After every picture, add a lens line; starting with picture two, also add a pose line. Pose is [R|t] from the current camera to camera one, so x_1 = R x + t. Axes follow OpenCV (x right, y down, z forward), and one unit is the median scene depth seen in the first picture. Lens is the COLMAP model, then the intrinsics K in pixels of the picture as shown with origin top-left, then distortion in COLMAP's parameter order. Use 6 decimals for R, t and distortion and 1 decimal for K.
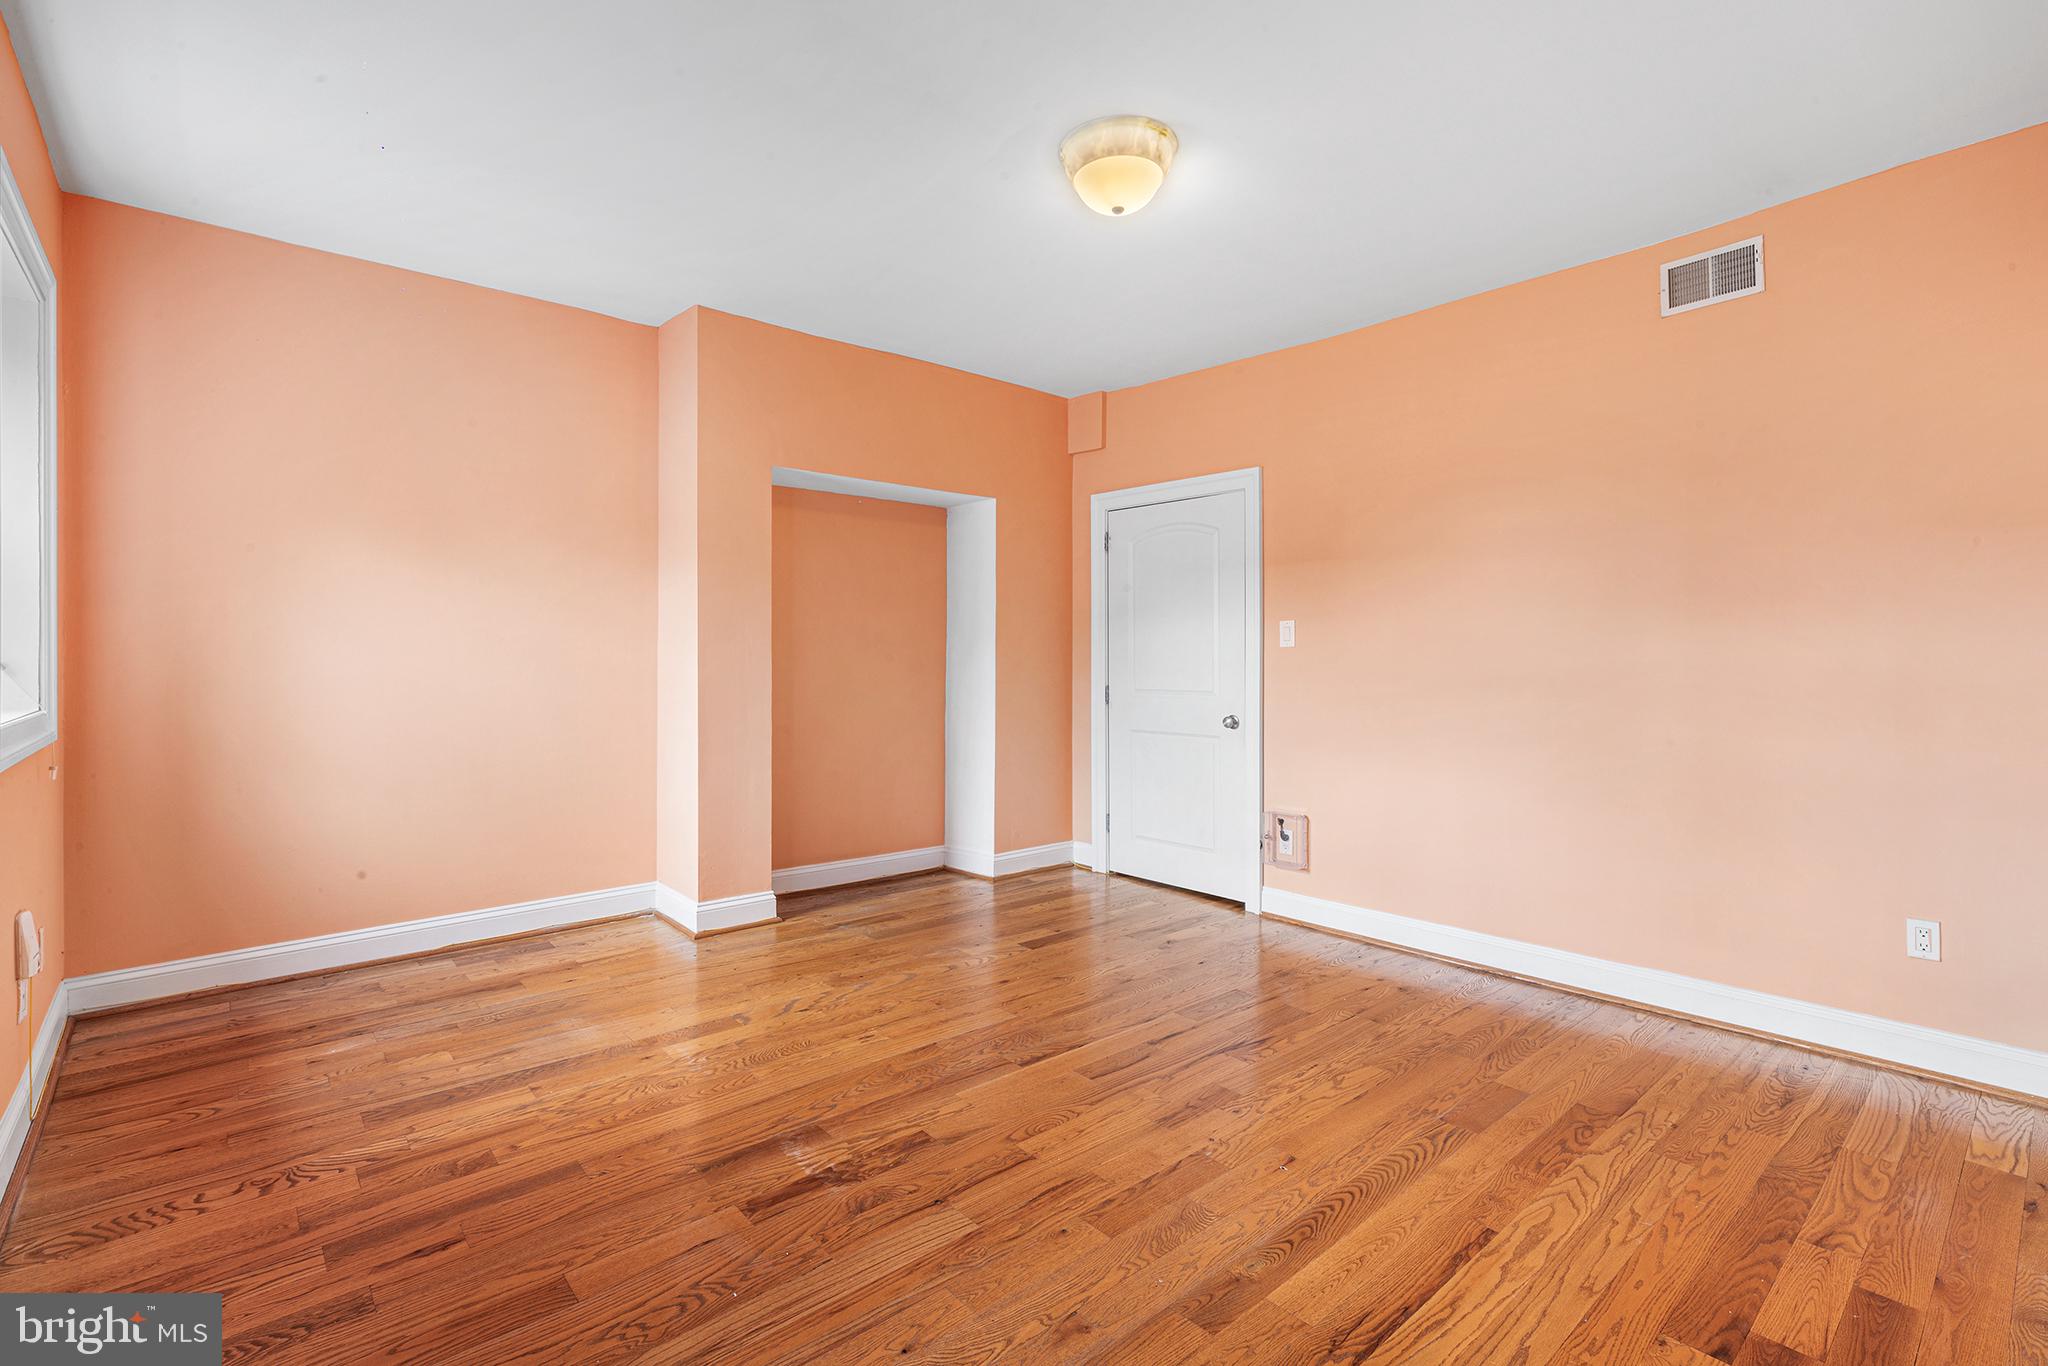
lens RADIAL K [[927.8, 0, 1023.0], [0, 927.8, 671.6], [0, 0, 1]] dist [0.002767, -0.000108]
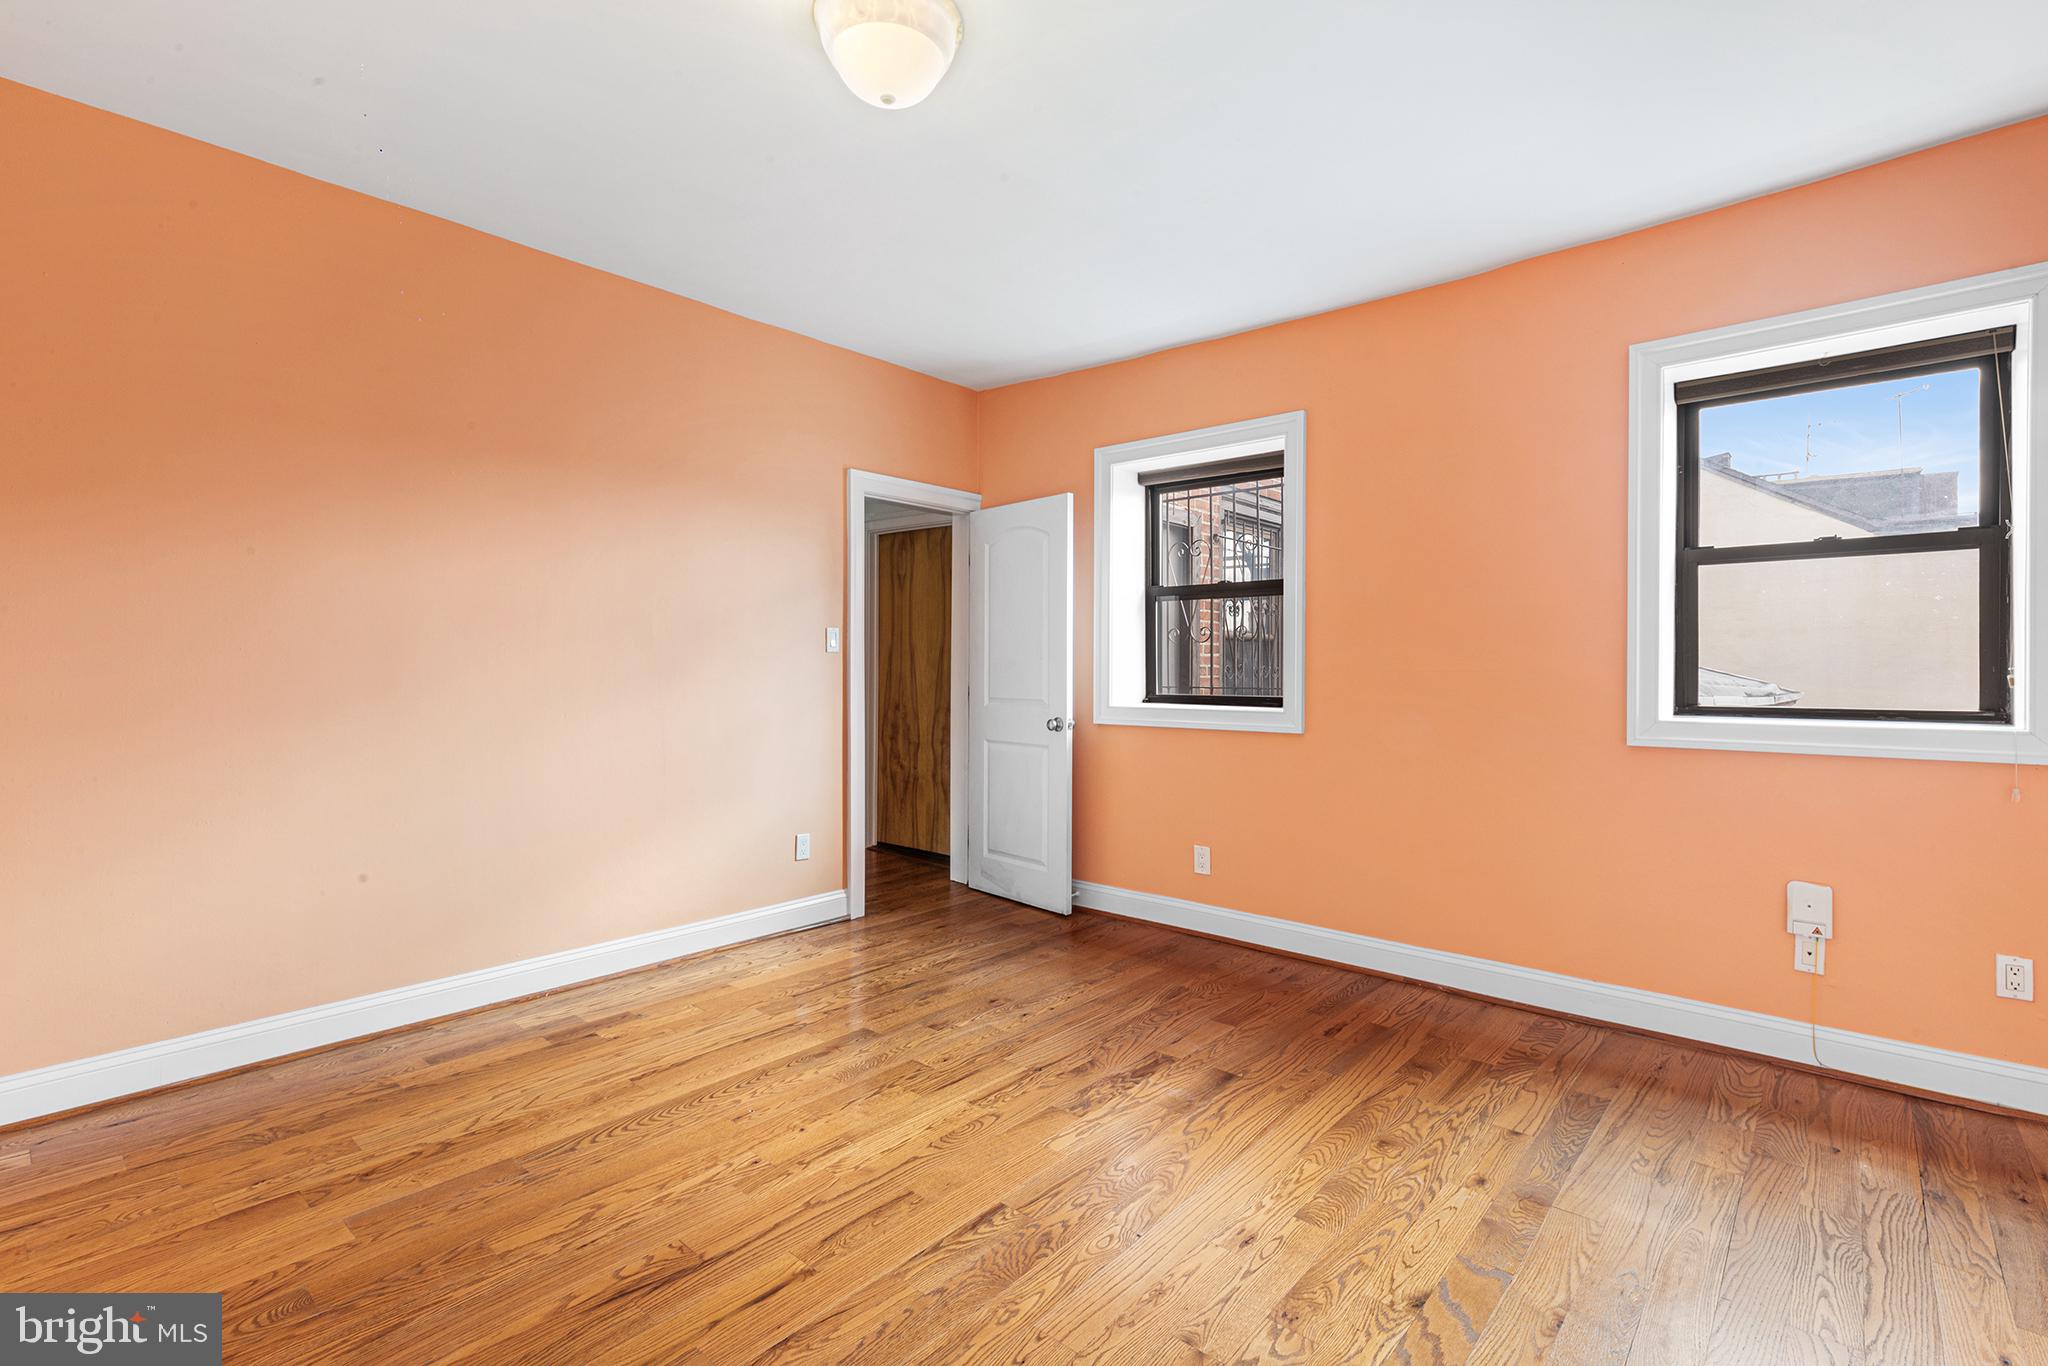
lens RADIAL K [[927.8, 0, 1023.0], [0, 927.8, 671.6], [0, 0, 1]] dist [0.002767, -0.000108]
pose [[-0.991161, -0.008161, -0.132413, 0.080808], [-0.010671, 0.999776, 0.018260, -0.022002], [0.132235, 0.019512, -0.991026, 1.650708]]
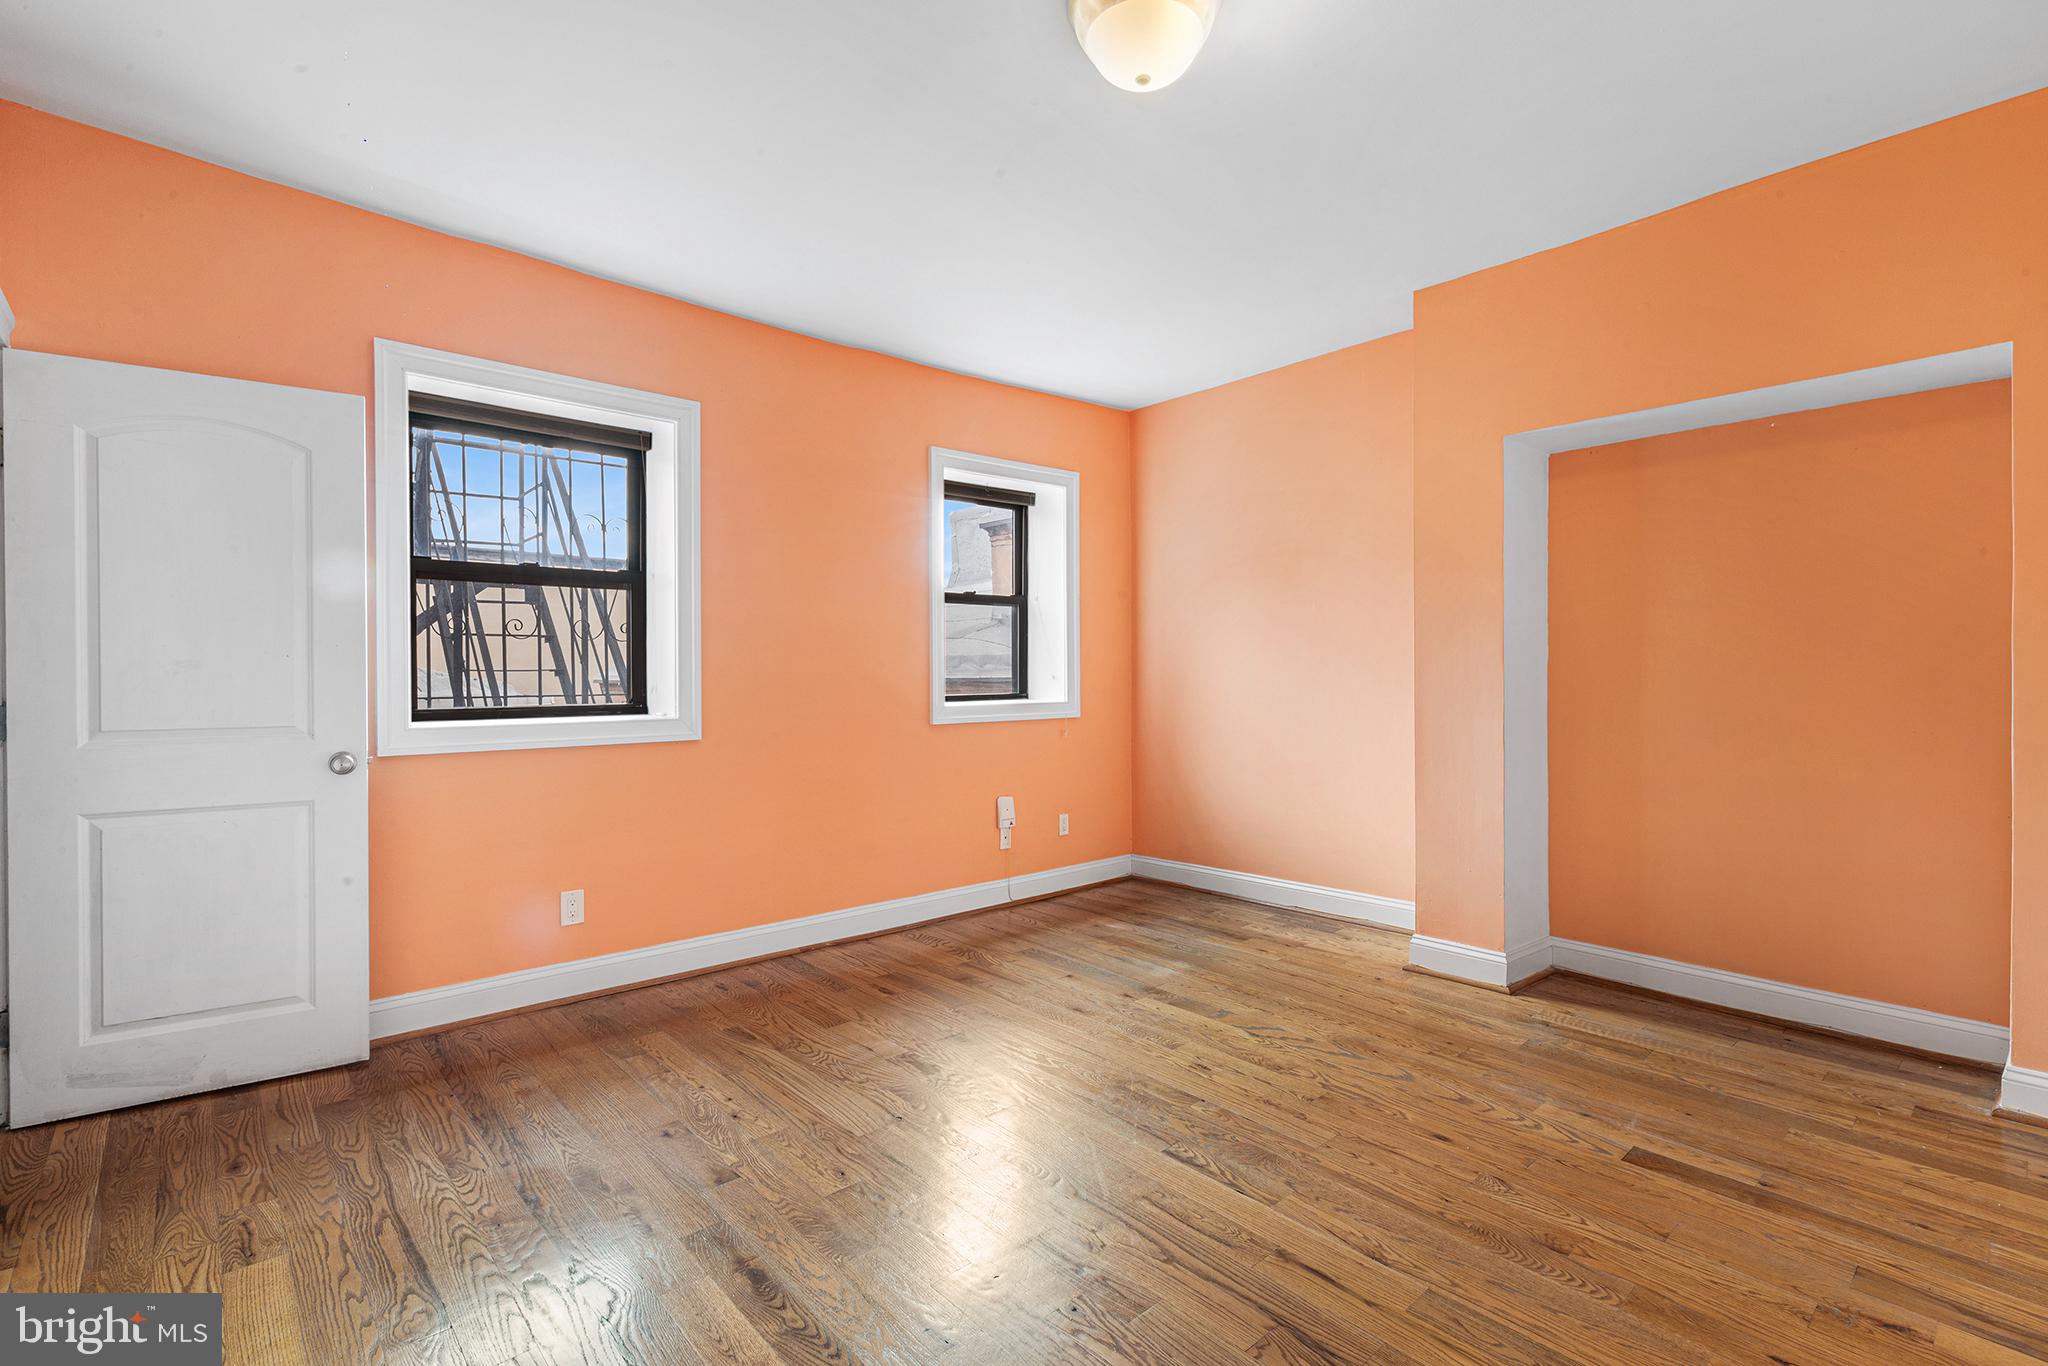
lens RADIAL K [[934.5, 0, 1021.1], [0, 934.5, 677.2], [0, 0, 1]] dist [0.000671, 0.000069]
pose [[0.009299, -0.001958, -0.999955, 0.802023], [-0.012325, 0.999922, -0.002073, -0.001826], [0.999881, 0.012344, 0.009274, 0.812055]]
